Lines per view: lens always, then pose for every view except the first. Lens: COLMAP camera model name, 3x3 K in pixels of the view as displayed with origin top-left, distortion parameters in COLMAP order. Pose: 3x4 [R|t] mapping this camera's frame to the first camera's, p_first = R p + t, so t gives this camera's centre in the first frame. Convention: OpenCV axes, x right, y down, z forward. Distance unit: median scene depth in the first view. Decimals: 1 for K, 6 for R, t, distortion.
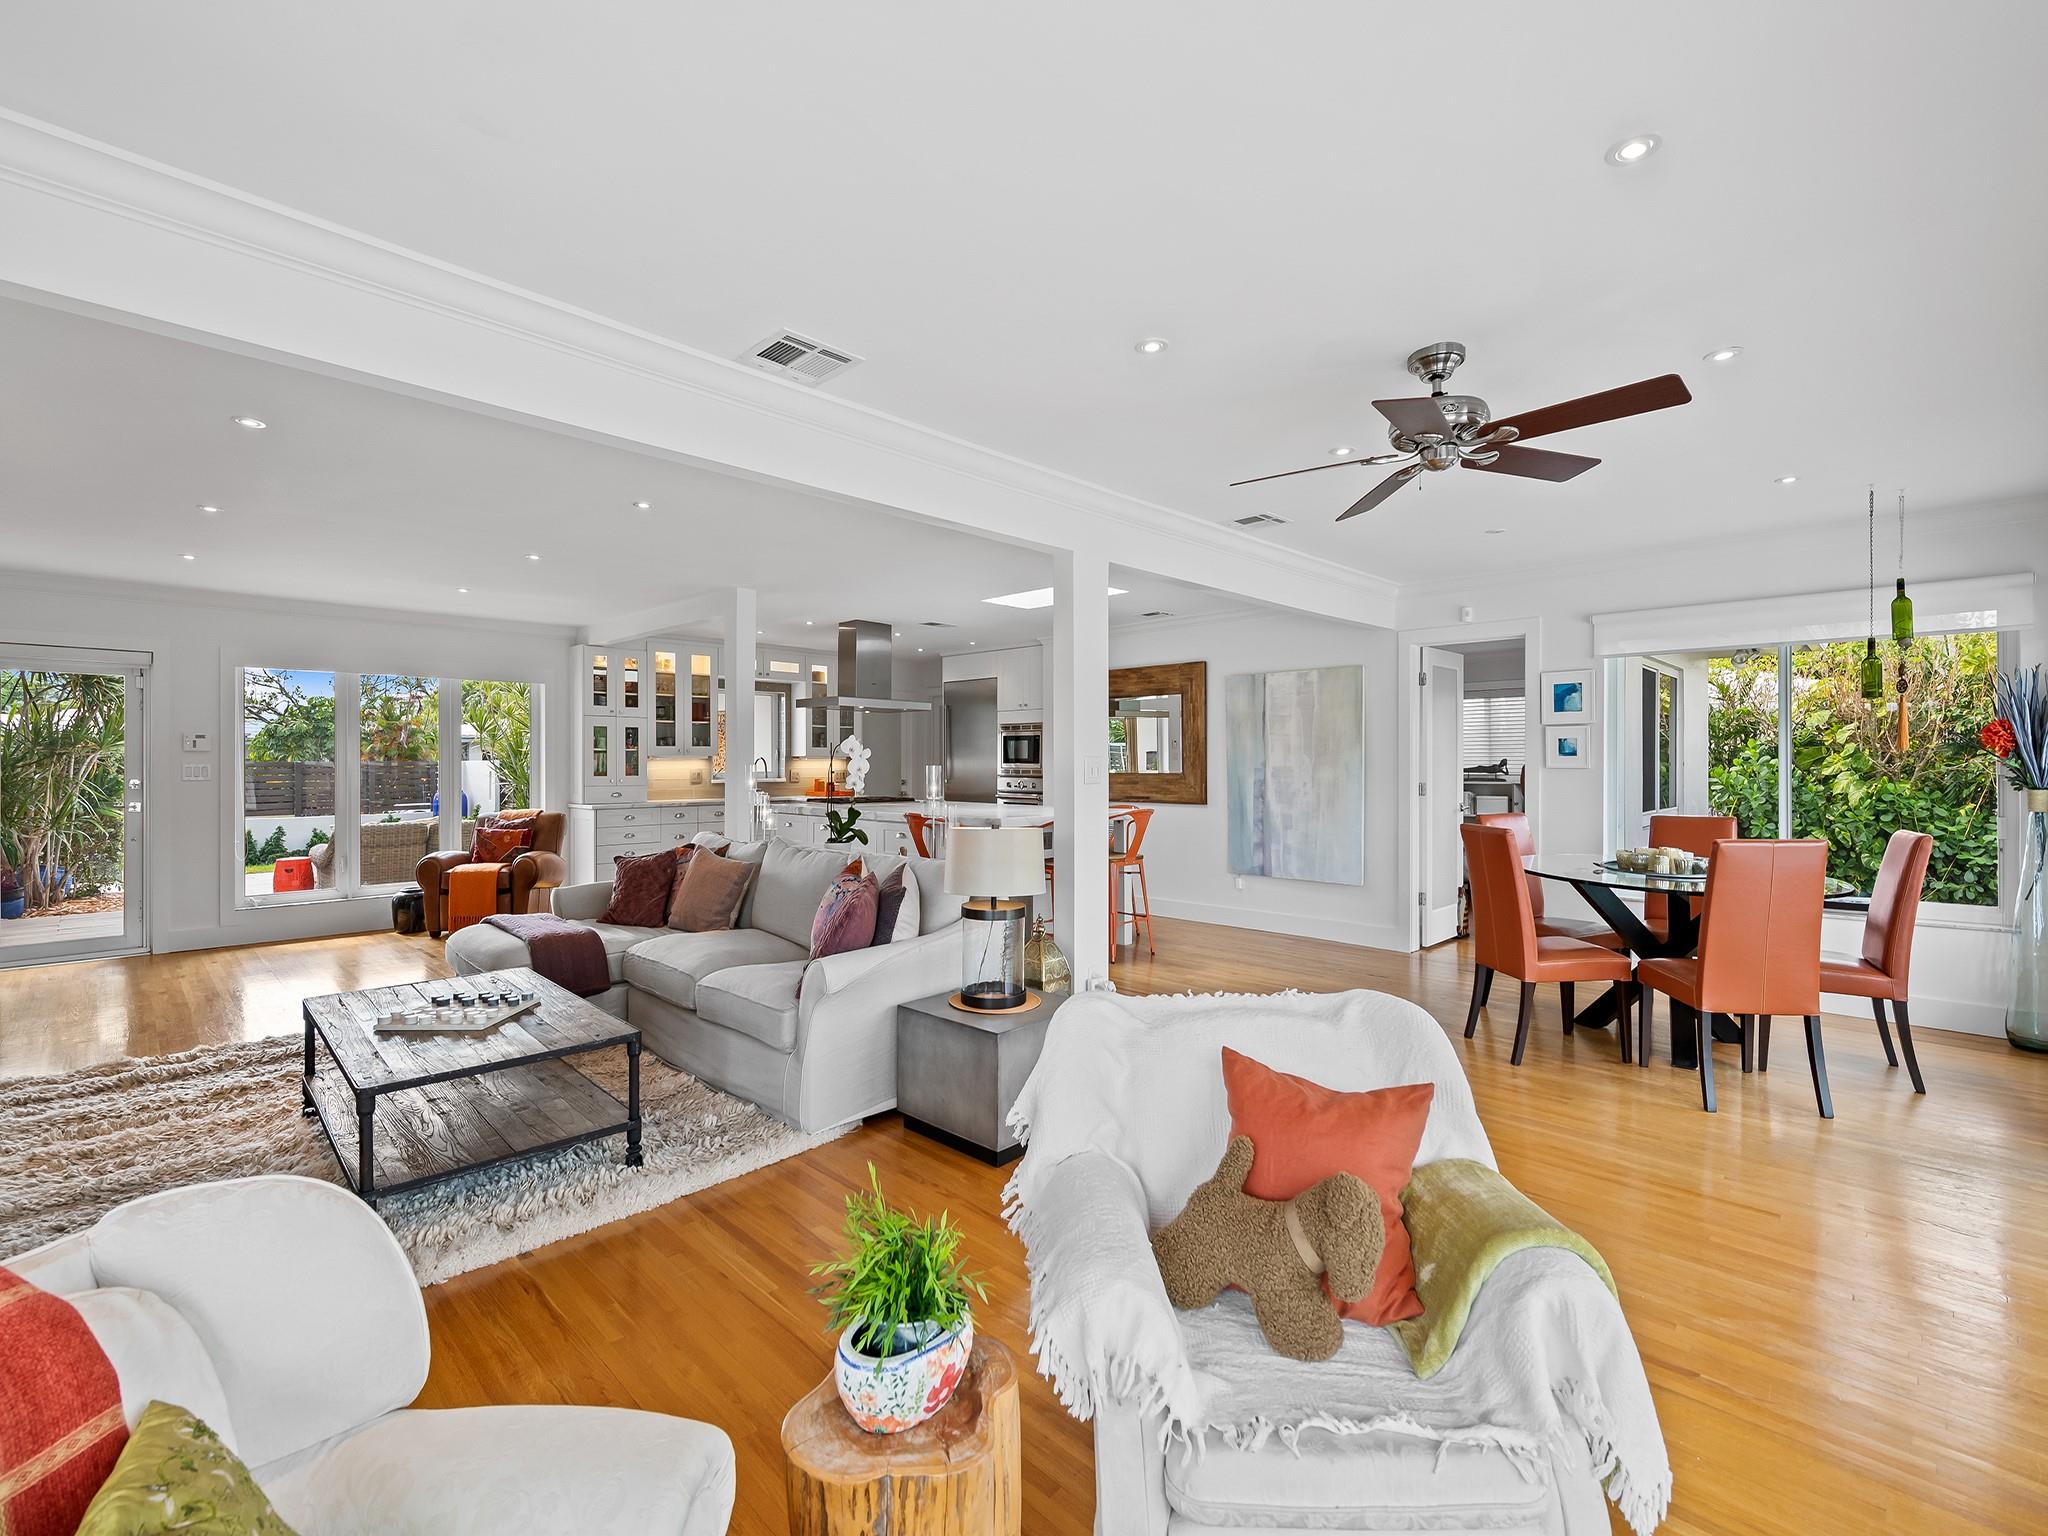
lens RADIAL K [[883.5, 0, 1024.9], [0, 883.5, 760.9], [0, 0, 1]] dist [-0.004293, -0.000230]
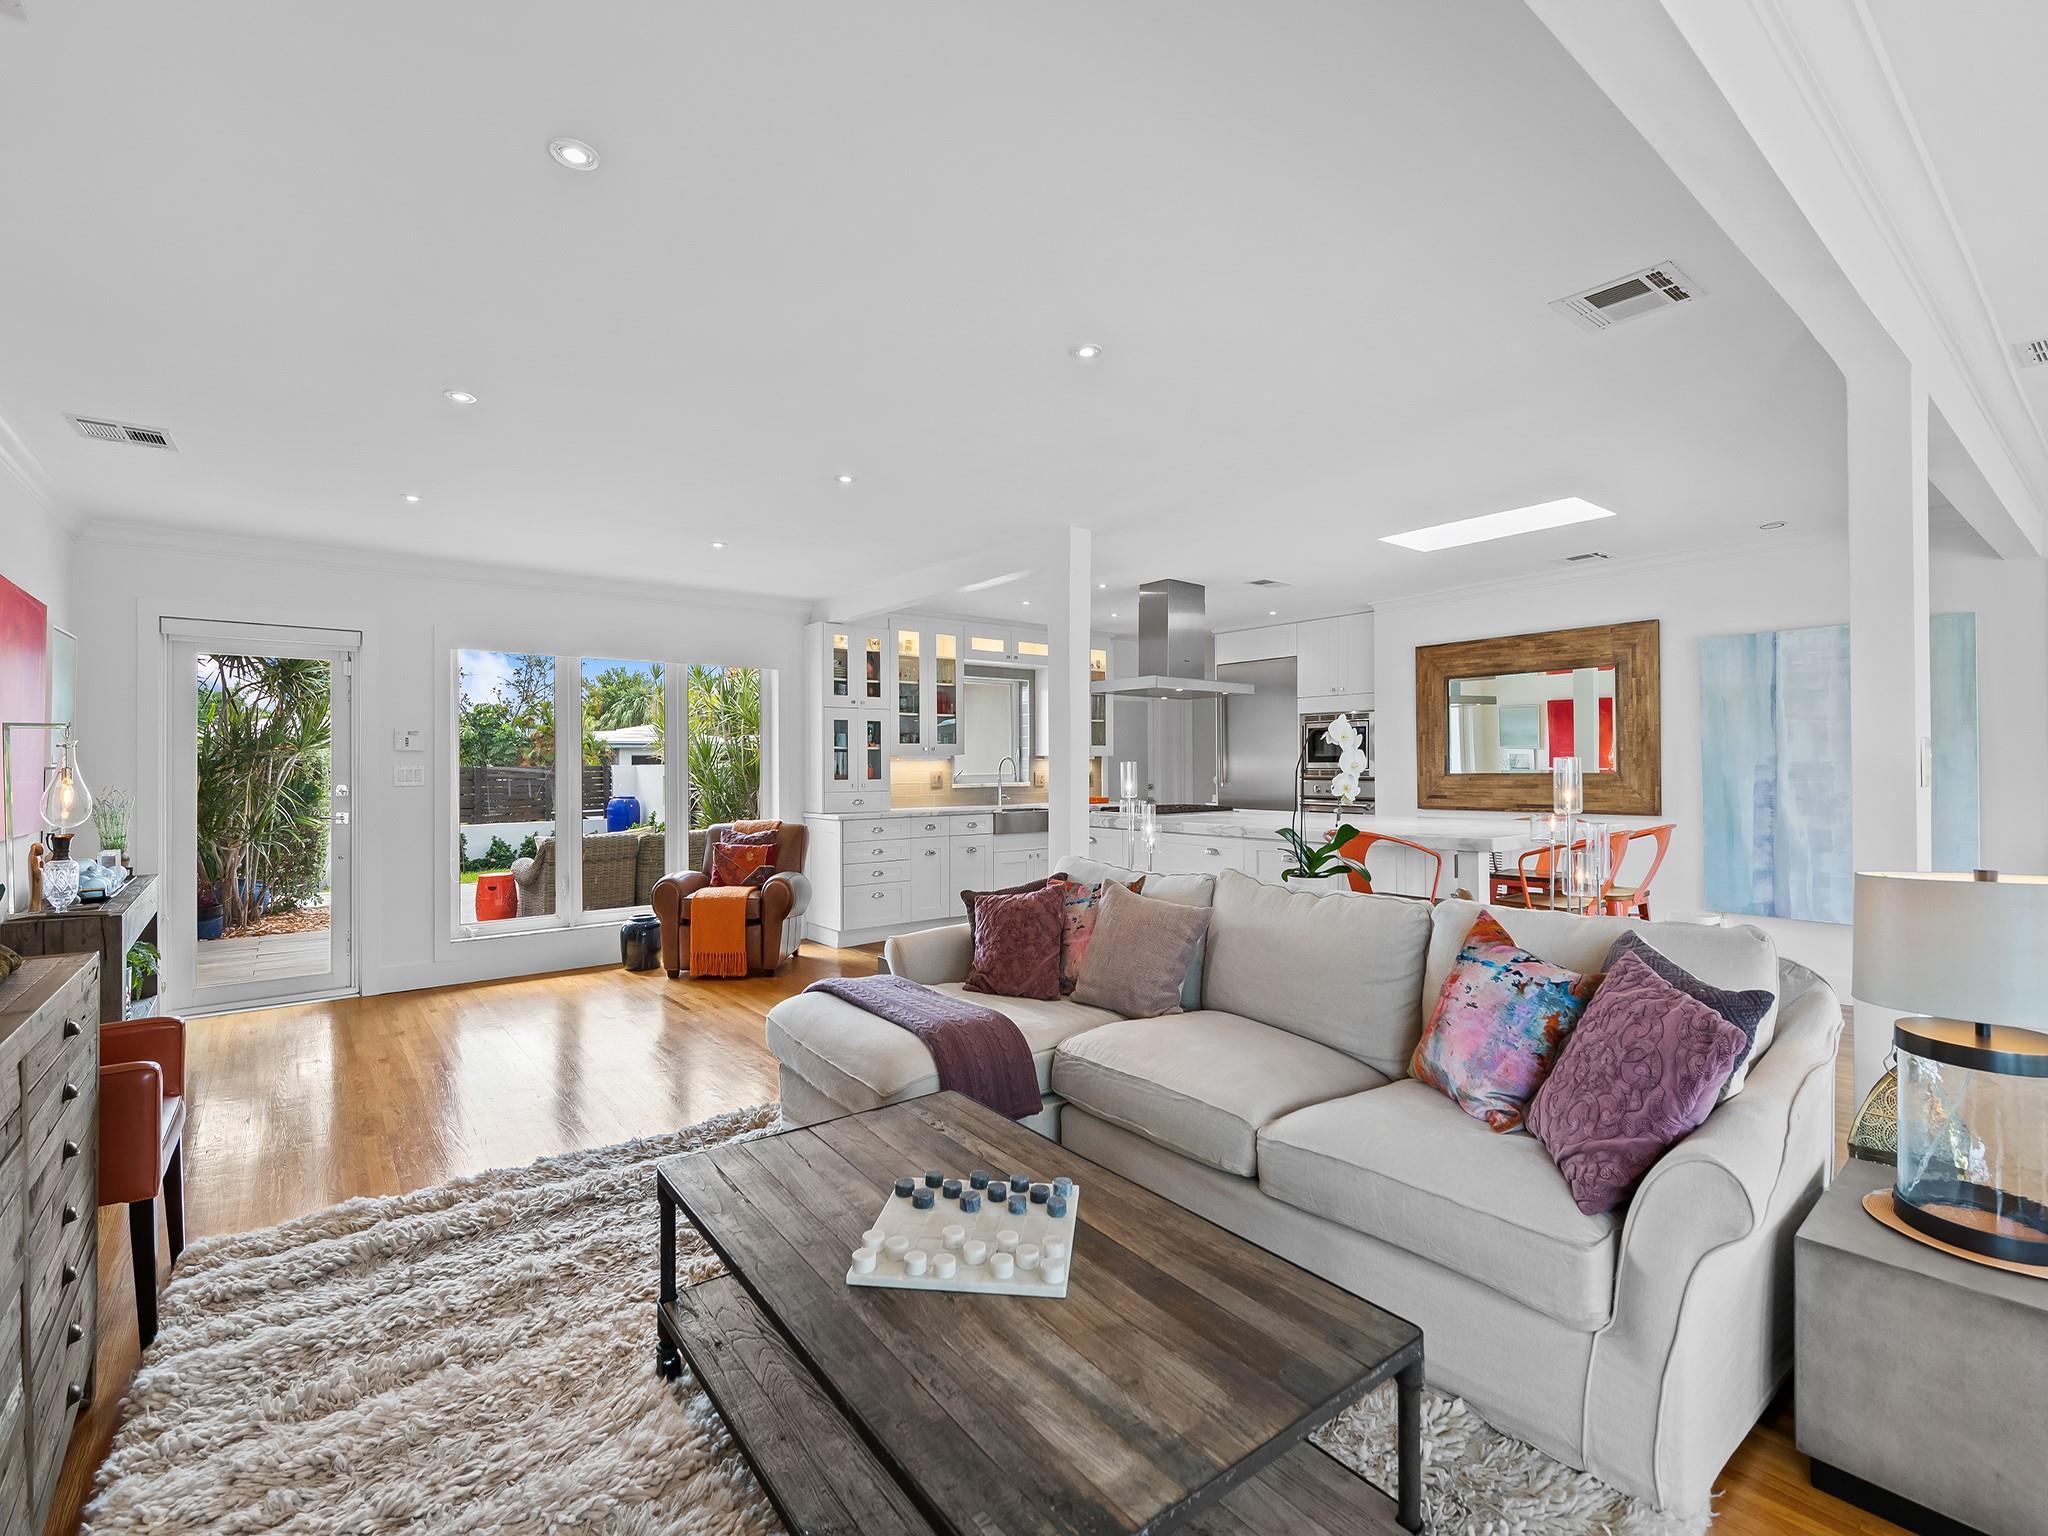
lens RADIAL K [[895.6, 0, 1026.5], [0, 895.6, 761.5], [0, 0, 1]] dist [0.000739, -0.001520]
pose [[0.992853, -0.005643, -0.119206, -0.222812], [0.005233, 0.999979, -0.003748, 0.004564], [0.119225, 0.003097, 0.992862, 0.196335]]
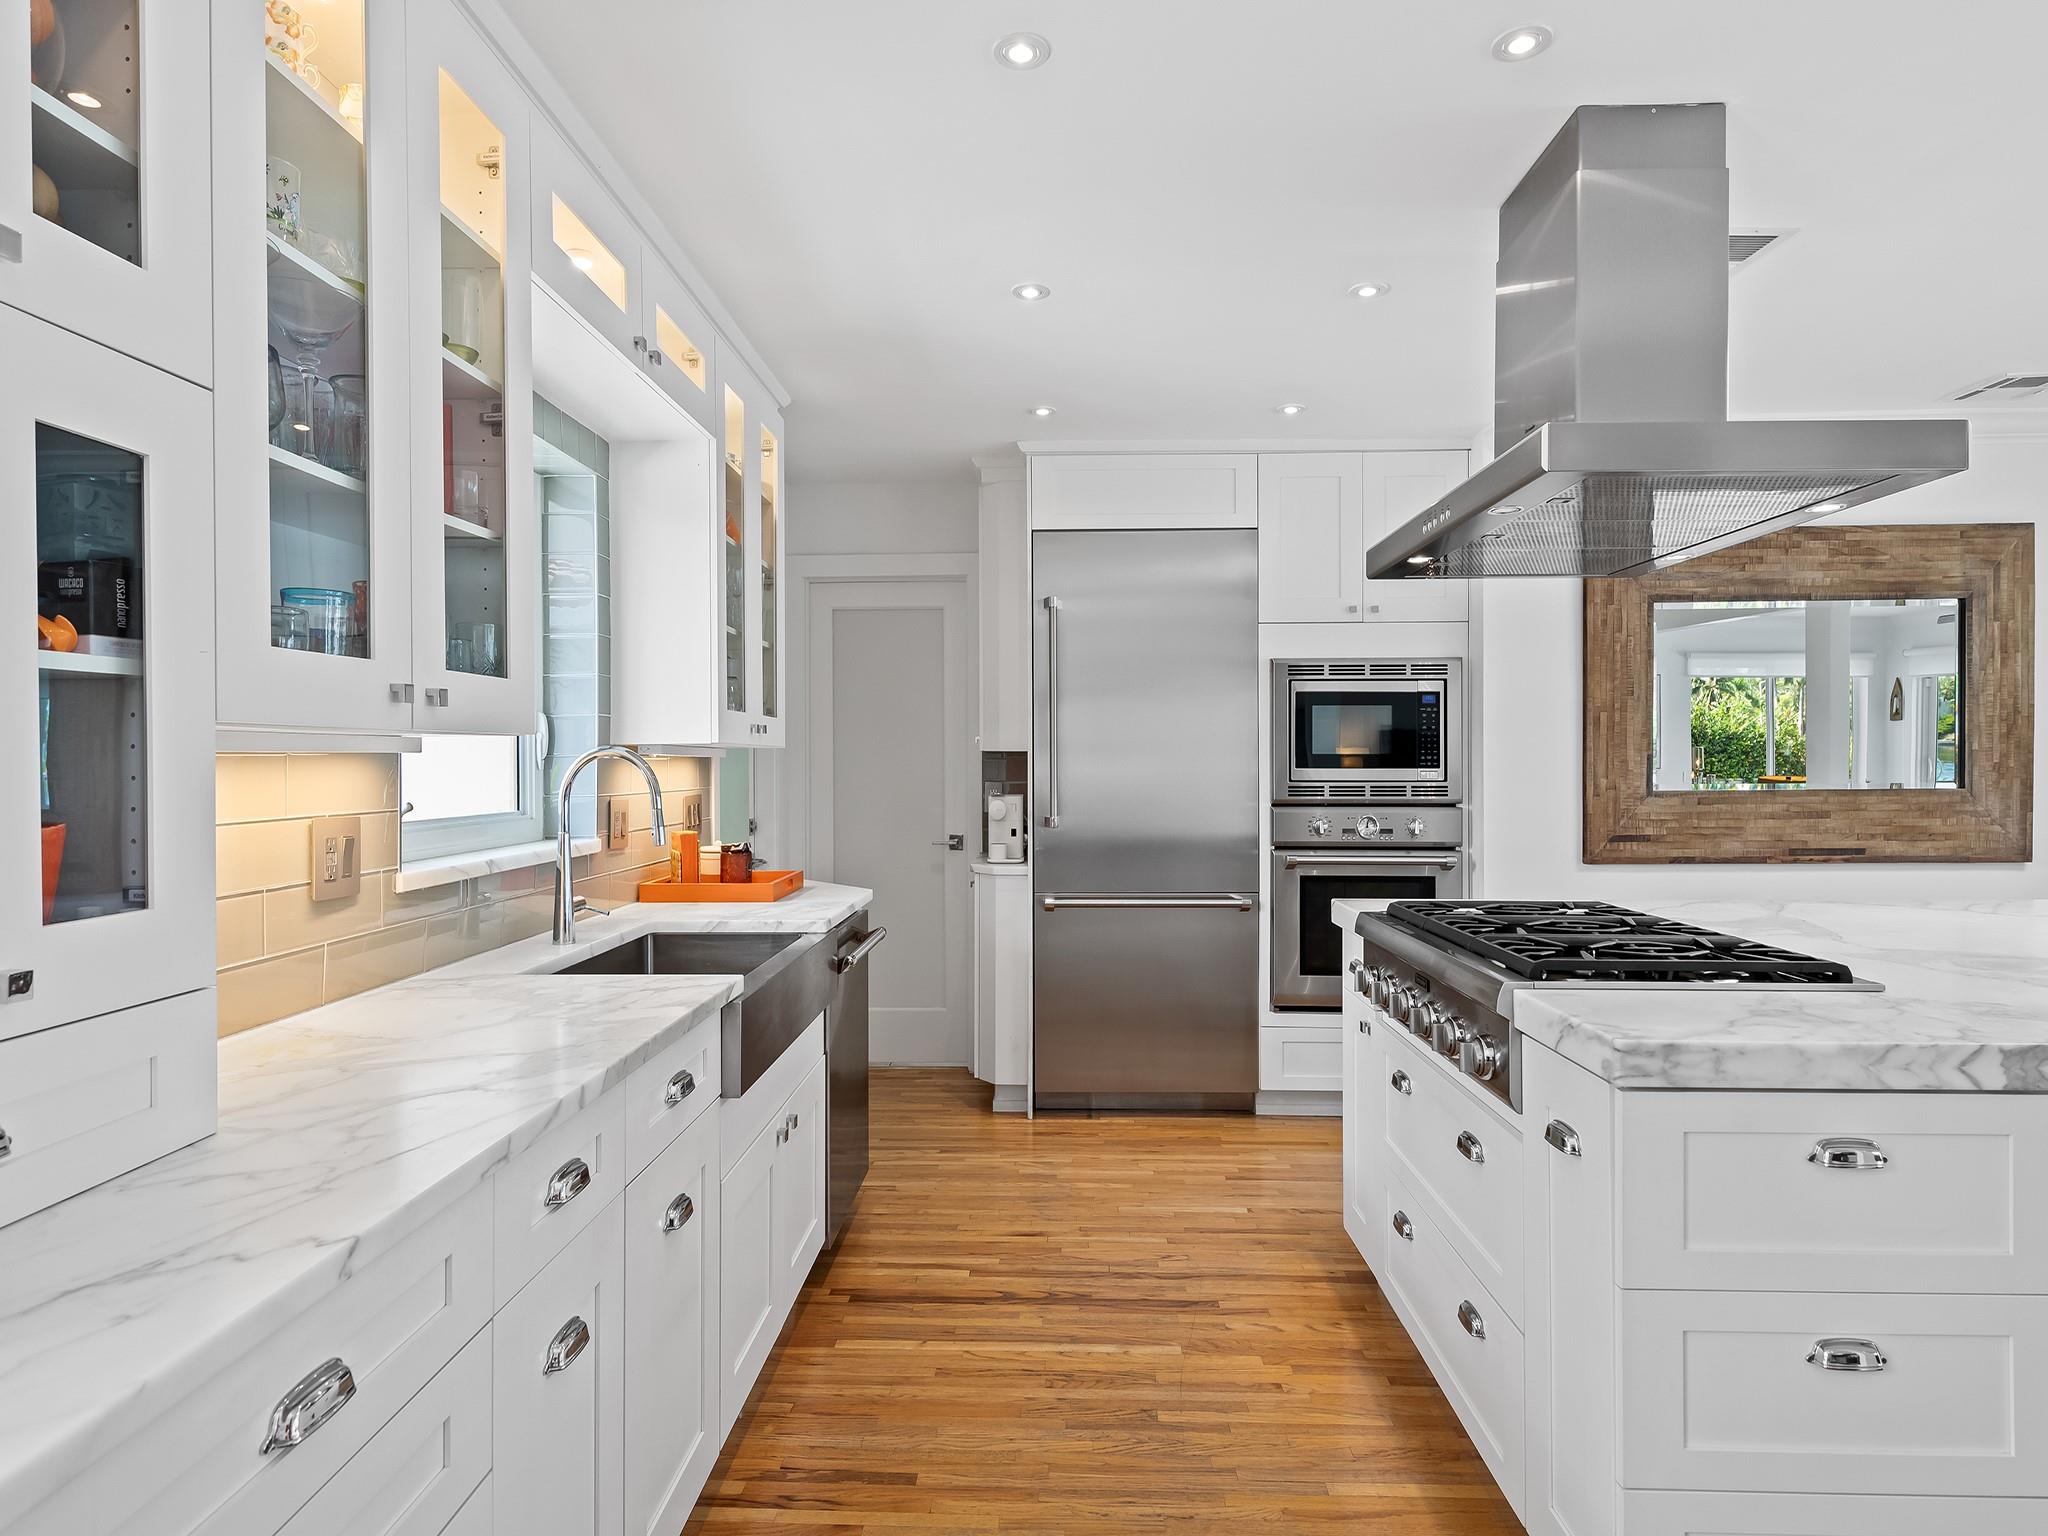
lens RADIAL K [[1093.9, 0, 1022.7], [0, 1093.9, 762.9], [0, 0, 1]] dist [-0.001852, -0.000787]
pose [[0.746215, -0.002931, 0.665698, -0.495893], [0.002494, 0.999996, 0.001607, -0.000158], [-0.665700, 0.000461, 0.746219, 0.910086]]
